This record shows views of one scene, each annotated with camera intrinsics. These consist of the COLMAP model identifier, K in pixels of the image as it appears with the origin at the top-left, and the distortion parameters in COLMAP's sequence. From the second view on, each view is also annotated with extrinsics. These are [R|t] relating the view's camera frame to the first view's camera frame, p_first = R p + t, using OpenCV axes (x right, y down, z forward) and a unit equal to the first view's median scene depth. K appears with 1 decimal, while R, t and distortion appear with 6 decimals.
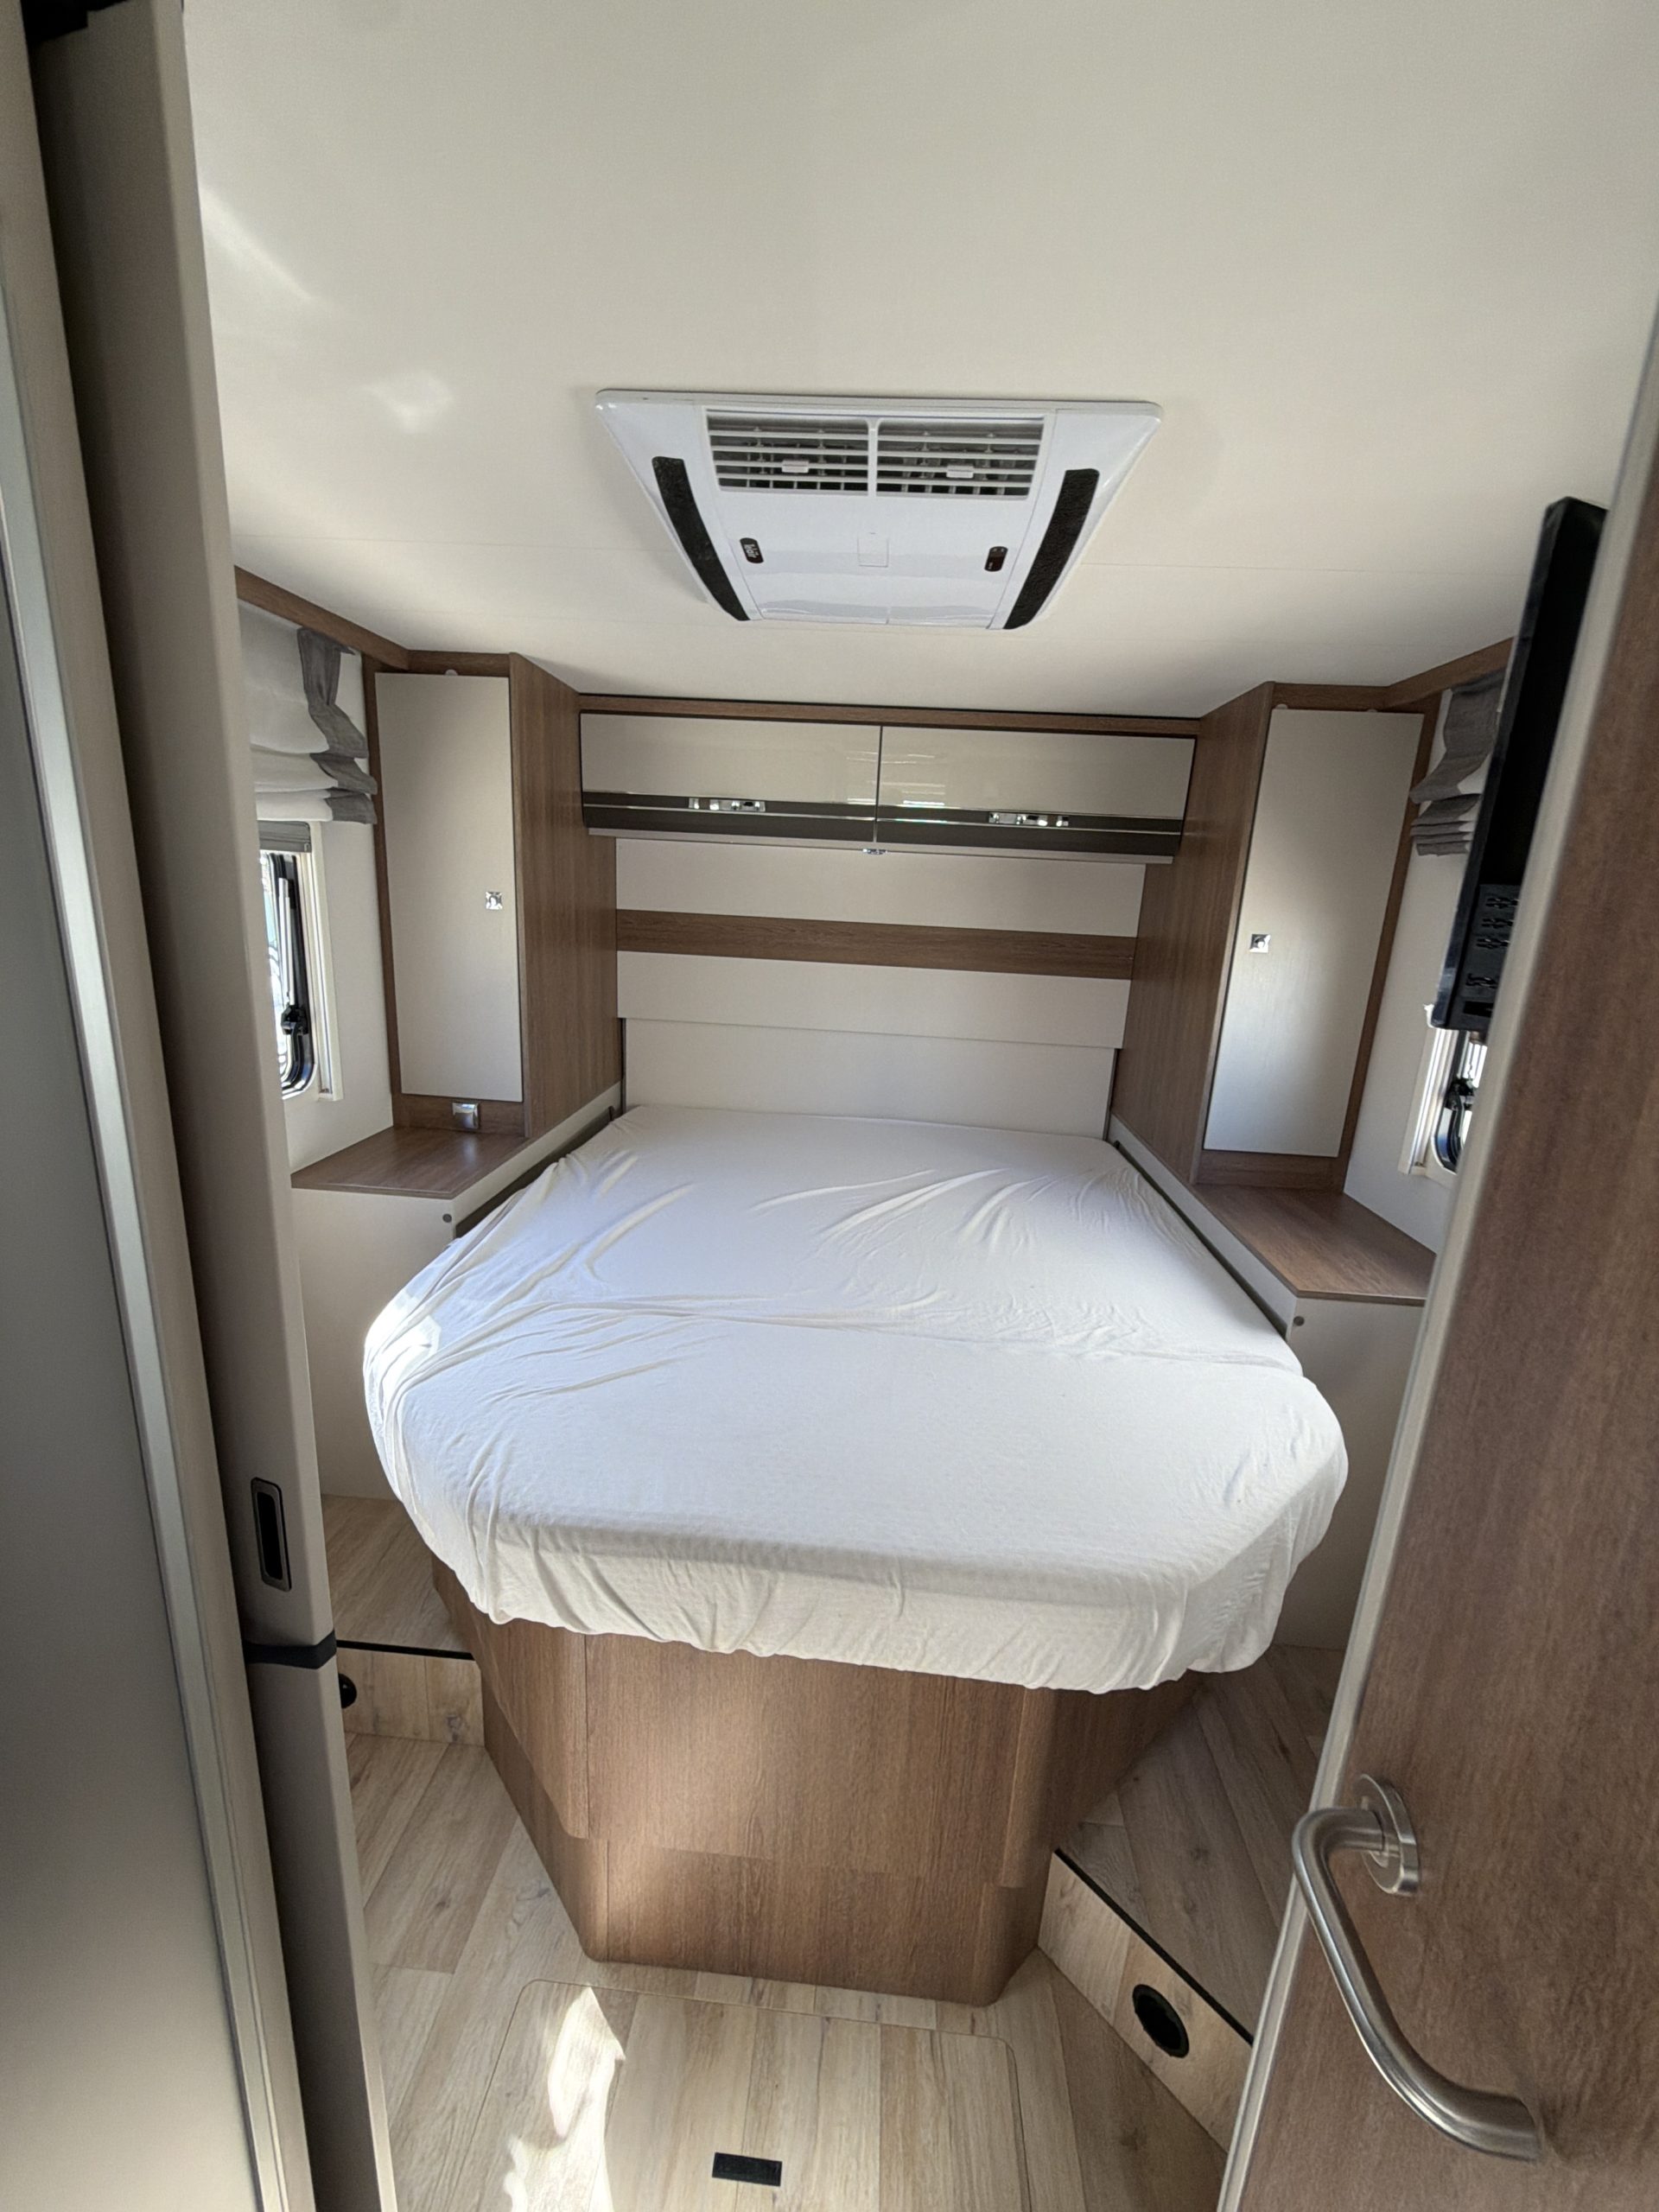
lens RADIAL K [[884.3, 0, 824.5], [0, 884.3, 1103.8], [0, 0, 1]] dist [-0.000057, 0.000267]
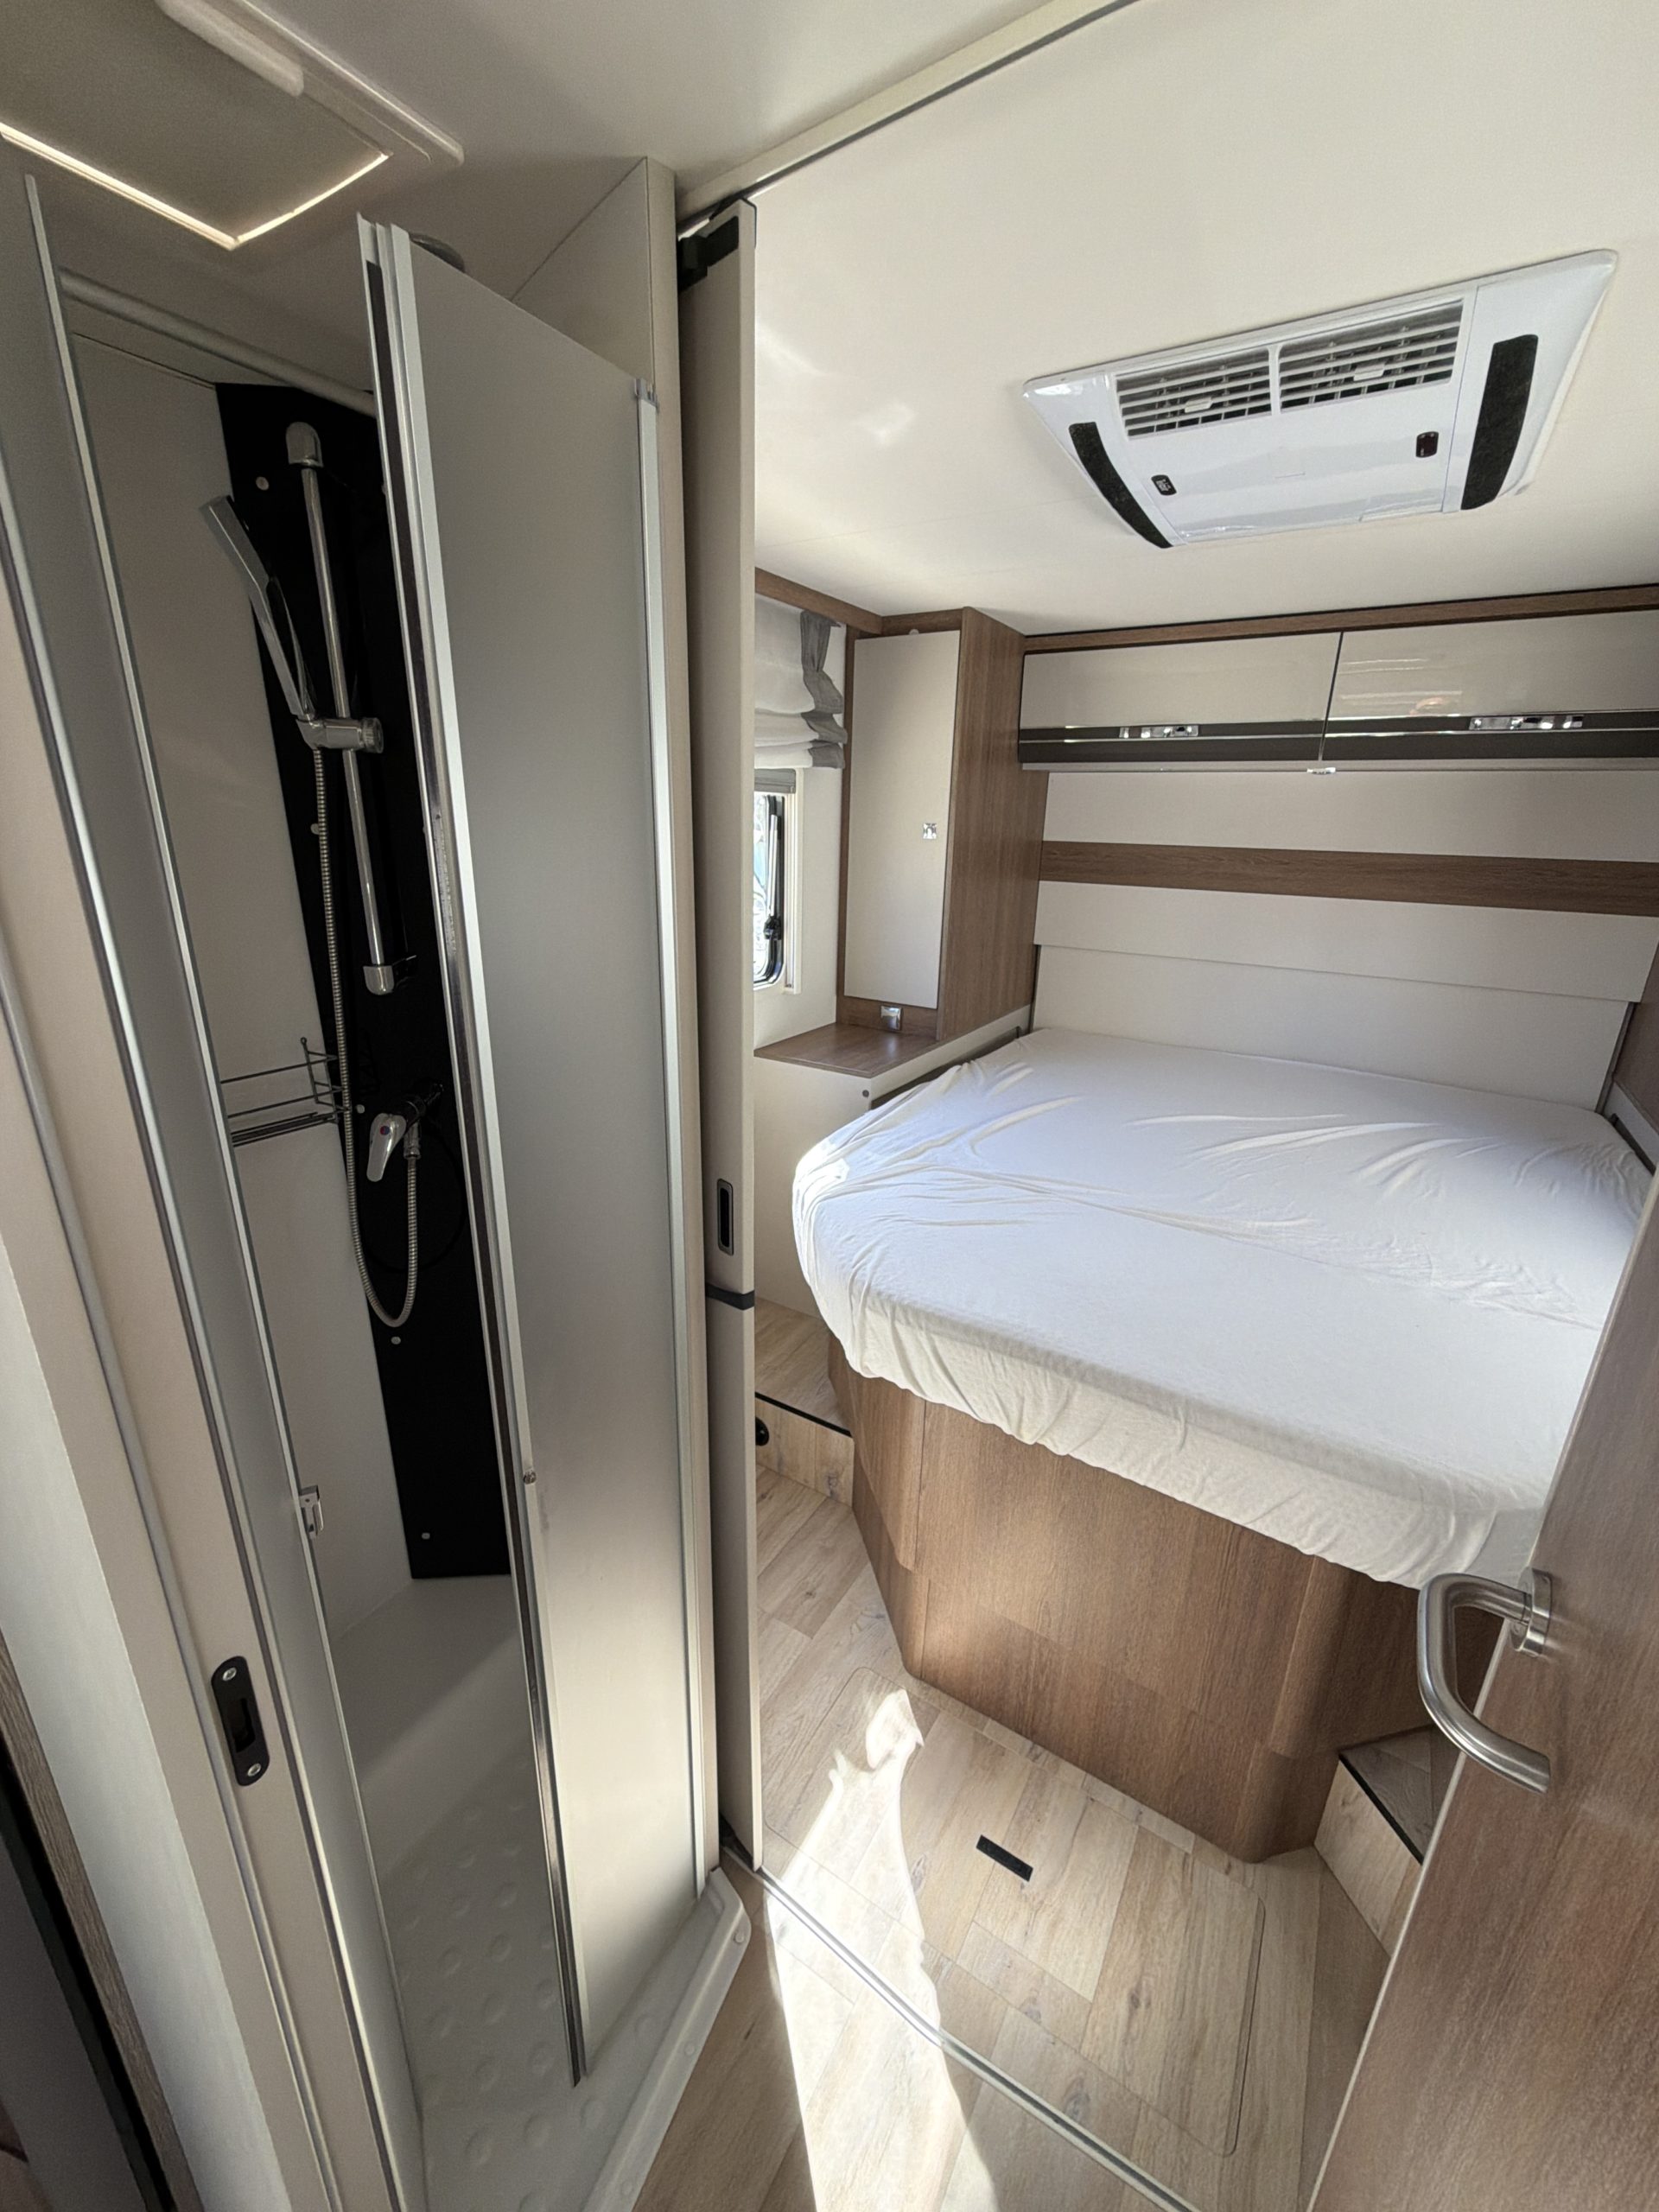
lens RADIAL K [[880.4, 0, 823.9], [0, 880.4, 1102.7], [0, 0, 1]] dist [-0.000006, -0.000176]
pose [[0.883127, 0.116403, -0.454463, 0.108006], [-0.090233, 0.992787, 0.078941, 0.070272], [0.460374, -0.028707, 0.887261, -0.151154]]
